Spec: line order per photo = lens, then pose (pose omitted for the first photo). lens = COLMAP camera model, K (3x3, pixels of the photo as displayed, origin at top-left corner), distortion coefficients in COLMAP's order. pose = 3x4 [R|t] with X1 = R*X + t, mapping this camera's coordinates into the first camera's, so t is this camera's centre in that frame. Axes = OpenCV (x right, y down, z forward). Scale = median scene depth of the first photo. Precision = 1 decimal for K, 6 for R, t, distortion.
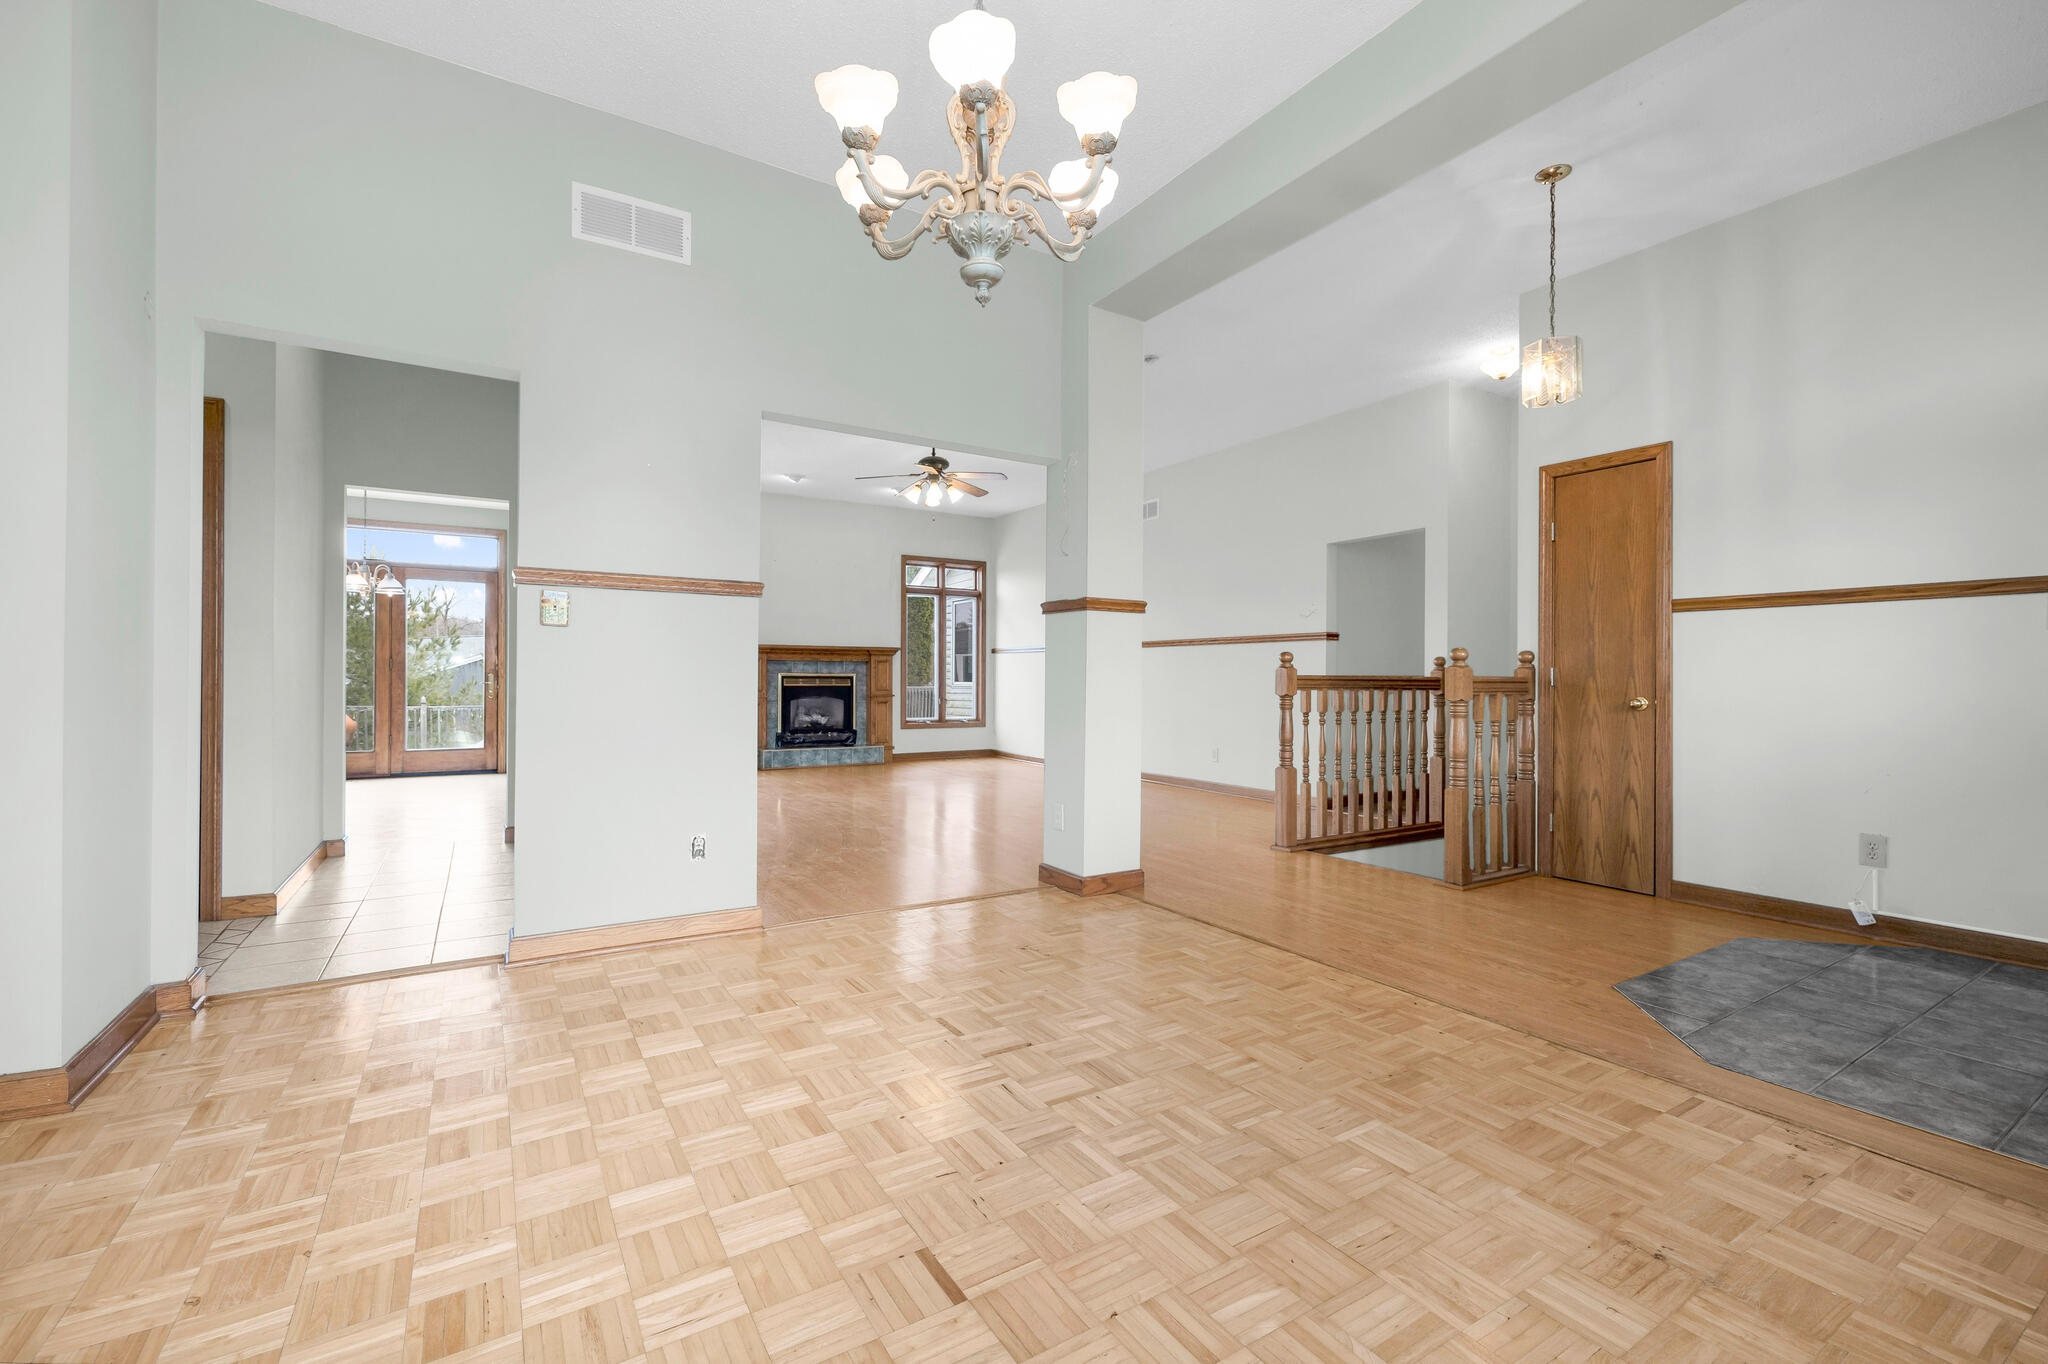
lens RADIAL K [[872.9, 0, 1020.2], [0, 872.9, 688.3], [0, 0, 1]] dist [-0.010149, -0.000299]
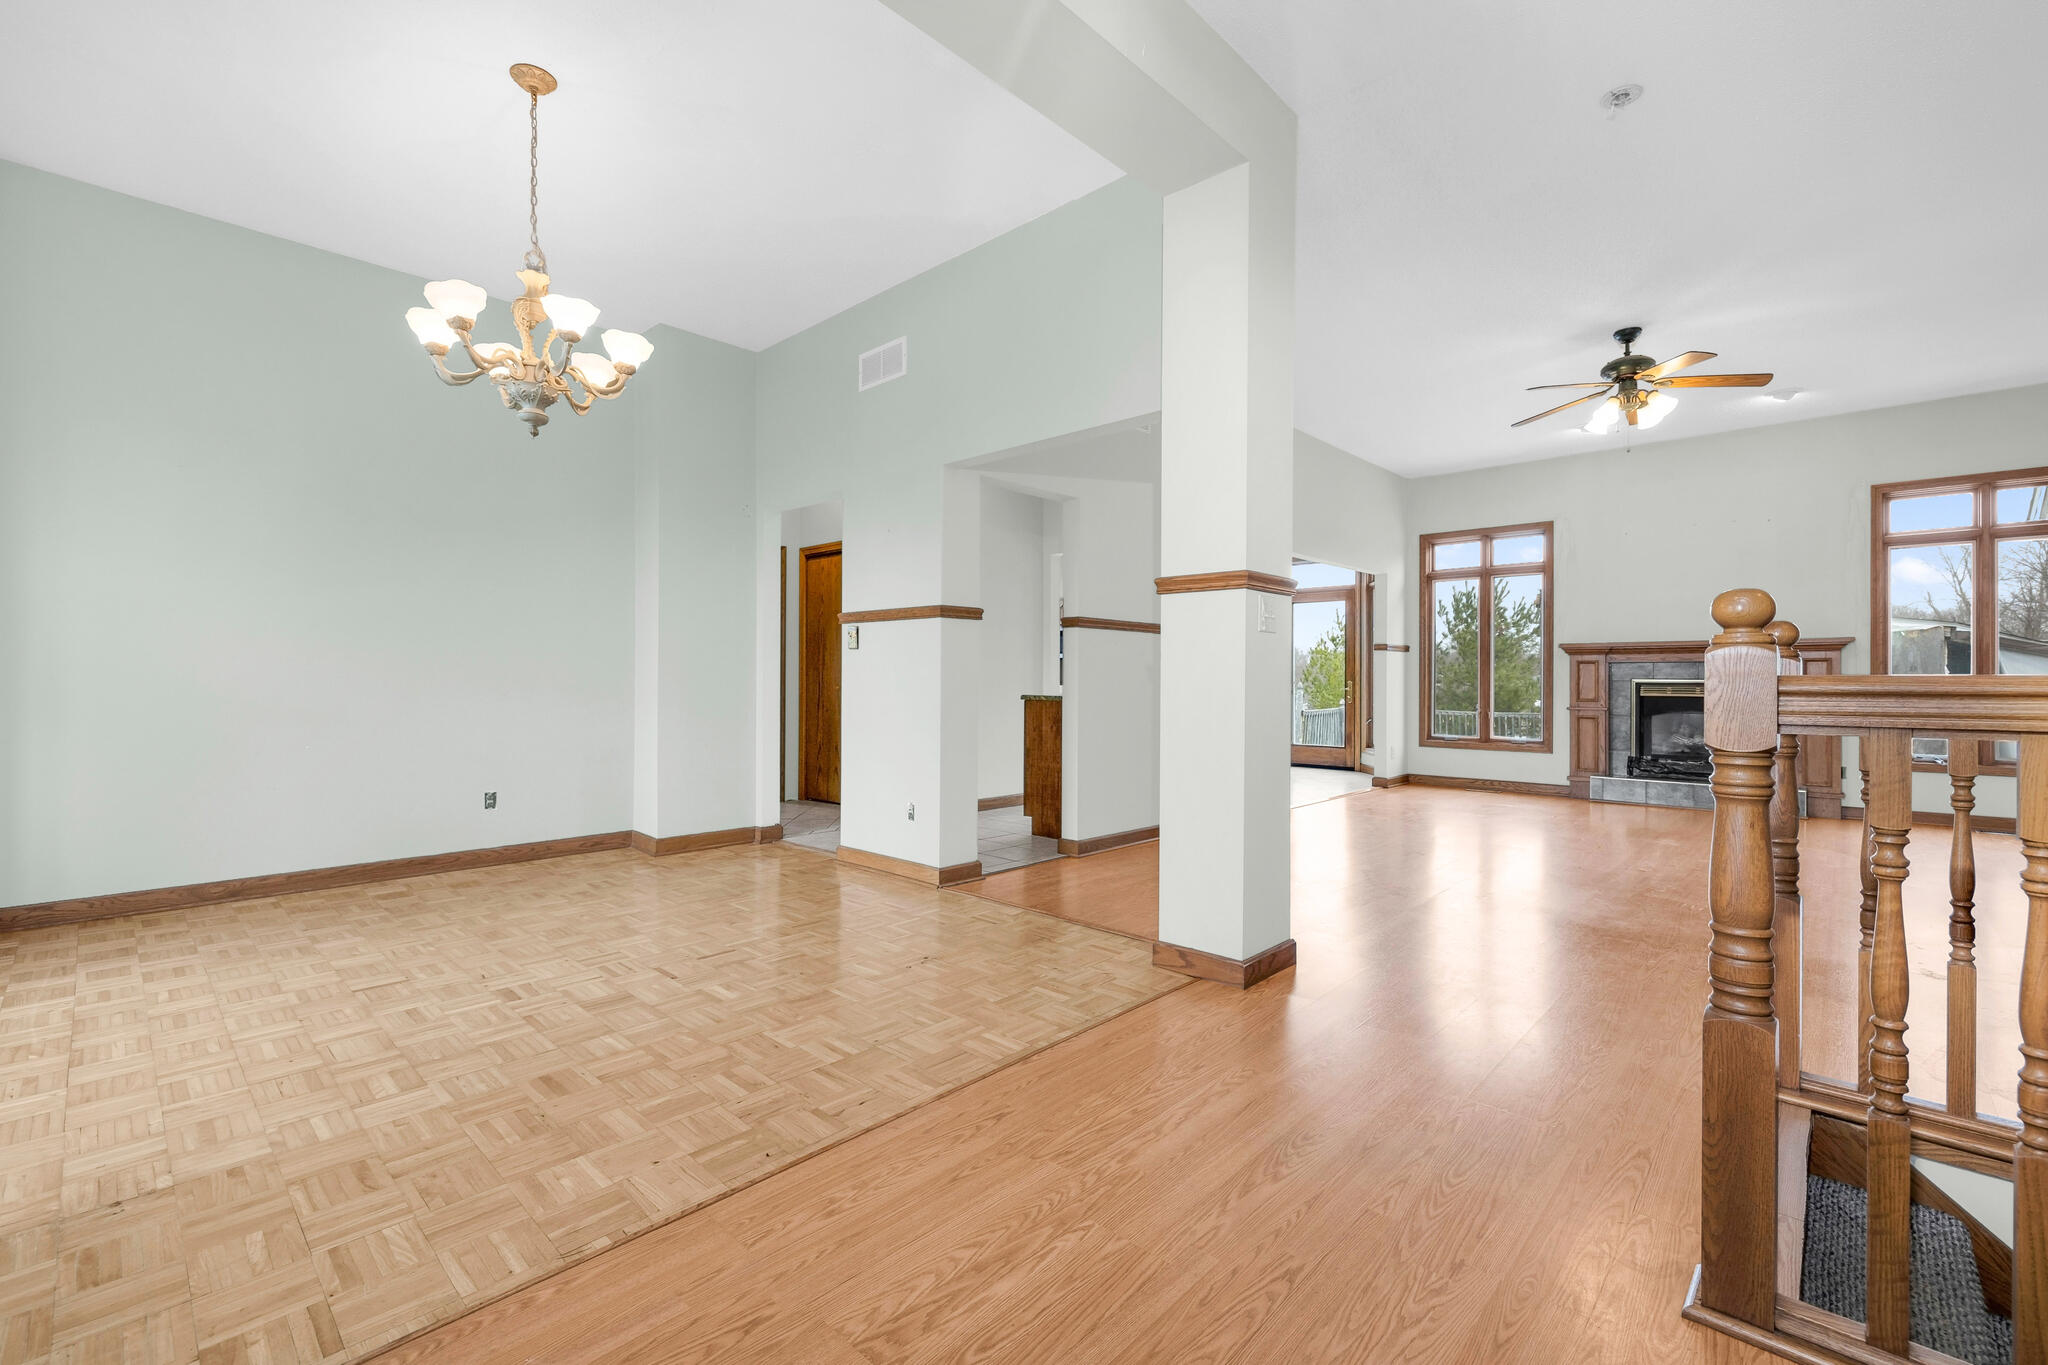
lens RADIAL K [[872.9, 0, 1019.3], [0, 872.9, 672.3], [0, 0, 1]] dist [-0.010149, -0.000299]
pose [[0.260871, -0.014956, -0.965258, 0.979850], [-0.014115, 0.999714, -0.019305, -0.002755], [0.965270, 0.018661, 0.260585, 0.844690]]
